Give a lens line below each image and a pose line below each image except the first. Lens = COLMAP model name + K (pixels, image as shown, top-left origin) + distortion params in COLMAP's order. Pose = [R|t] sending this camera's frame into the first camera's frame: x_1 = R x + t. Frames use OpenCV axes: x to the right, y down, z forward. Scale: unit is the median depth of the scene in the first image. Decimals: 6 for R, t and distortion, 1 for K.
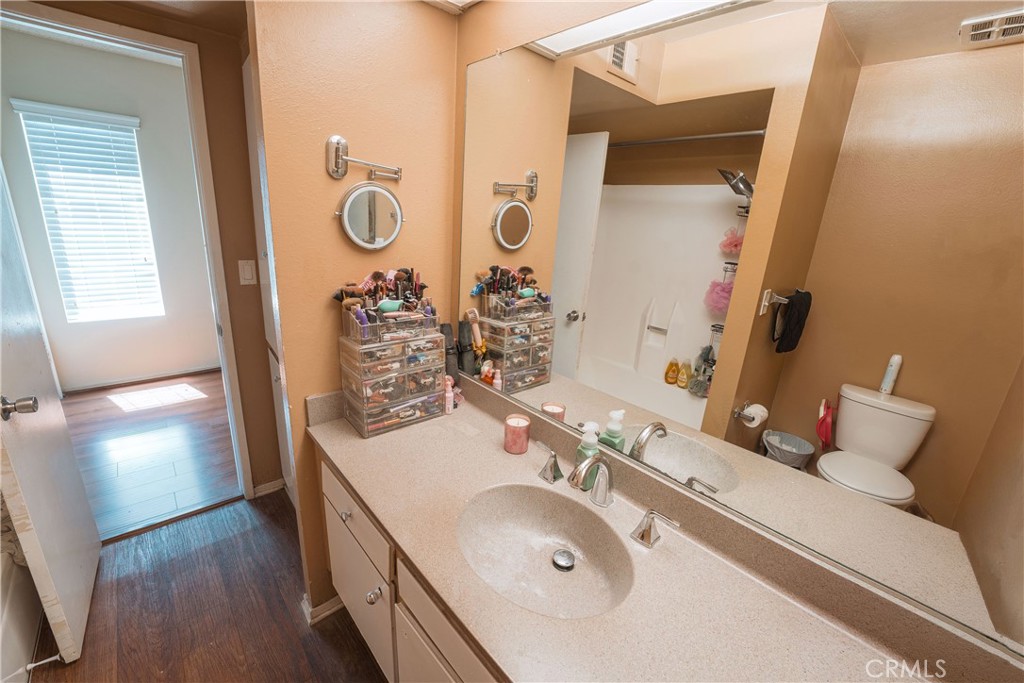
lens RADIAL K [[414.0, 0, 512.0], [0, 414.0, 341.5], [0, 0, 1]] dist [-0.001851, -0.000408]
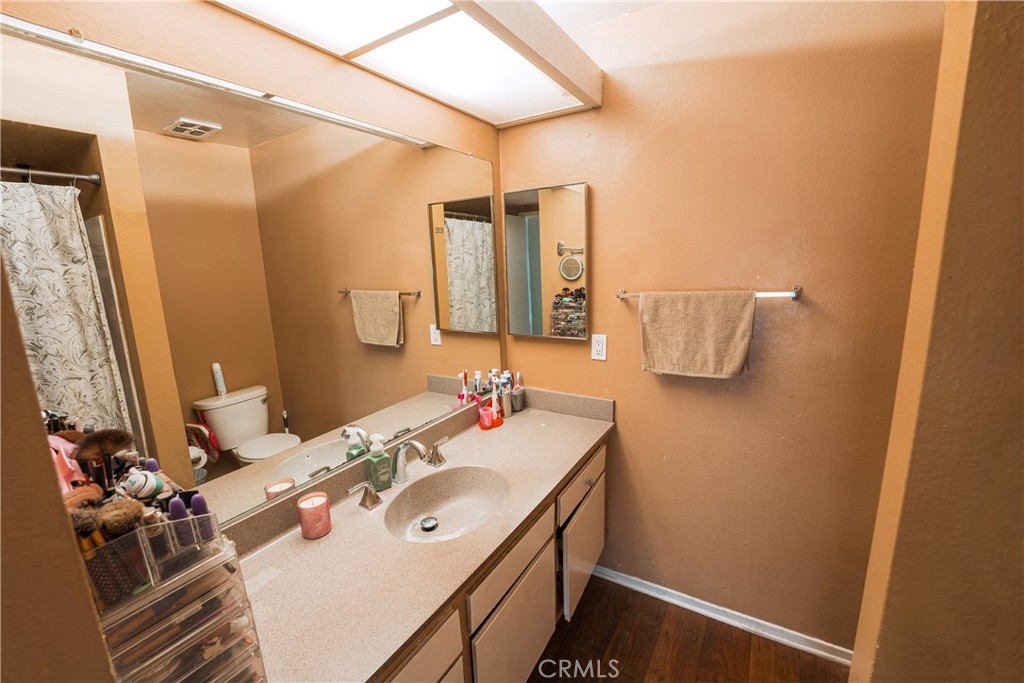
lens RADIAL K [[414.0, 0, 512.0], [0, 414.0, 341.5], [0, 0, 1]] dist [-0.001851, -0.000408]
pose [[-0.267049, -0.225795, 0.936857, -0.718228], [0.292716, 0.907226, 0.302092, -0.215595], [-0.918152, 0.354906, -0.176180, 0.544366]]
